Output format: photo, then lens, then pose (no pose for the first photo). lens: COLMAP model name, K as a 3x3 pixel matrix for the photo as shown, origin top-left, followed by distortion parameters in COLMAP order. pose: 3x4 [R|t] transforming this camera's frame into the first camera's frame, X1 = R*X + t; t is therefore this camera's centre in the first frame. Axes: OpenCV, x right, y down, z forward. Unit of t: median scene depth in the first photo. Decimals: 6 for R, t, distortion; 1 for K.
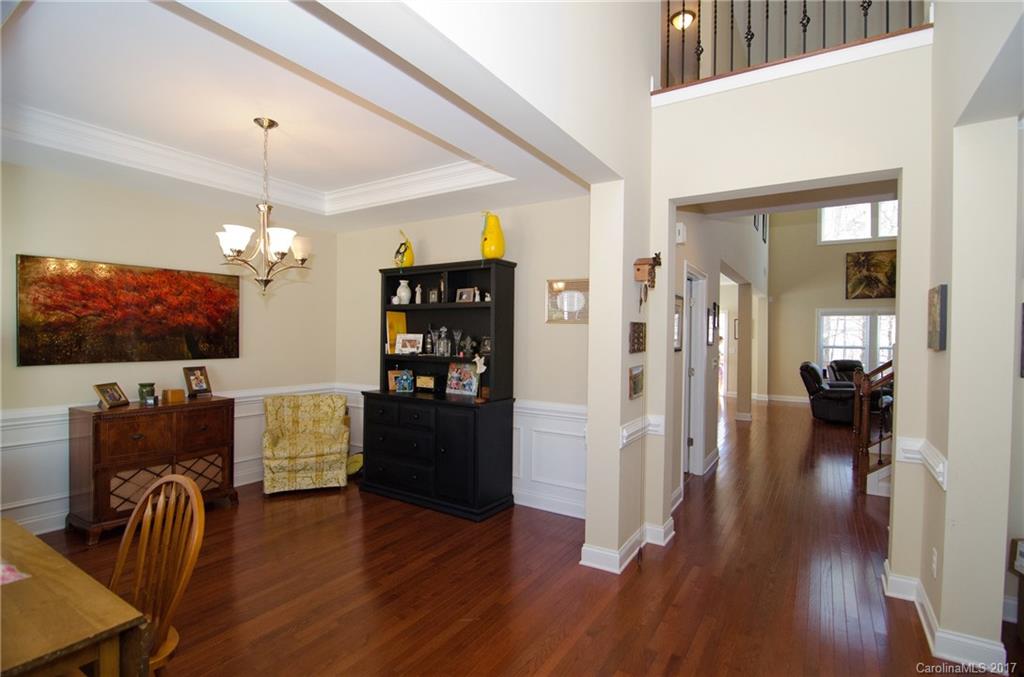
lens RADIAL K [[493.4, 0, 515.4], [0, 493.4, 334.9], [0, 0, 1]] dist [-0.014842, -0.004130]
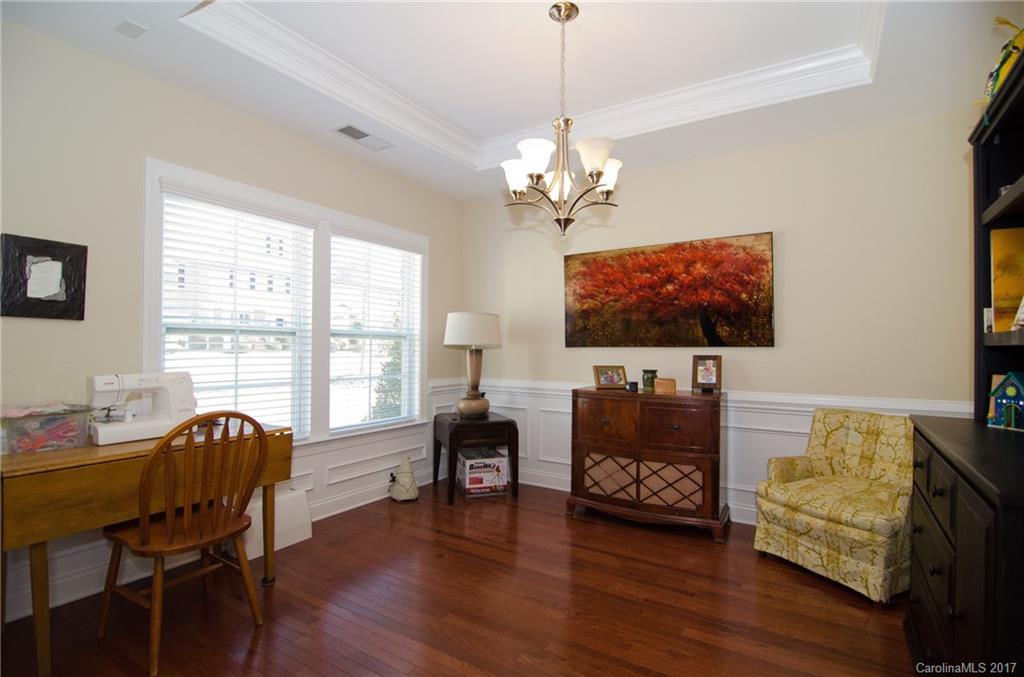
lens RADIAL K [[493.4, 0, 516.6], [0, 493.4, 341.6], [0, 0, 1]] dist [-0.014842, -0.004130]
pose [[-0.011291, -0.029289, -0.999507, 0.171580], [-0.006767, 0.999550, -0.029214, 0.071554], [0.999913, 0.006434, -0.011484, 0.724173]]
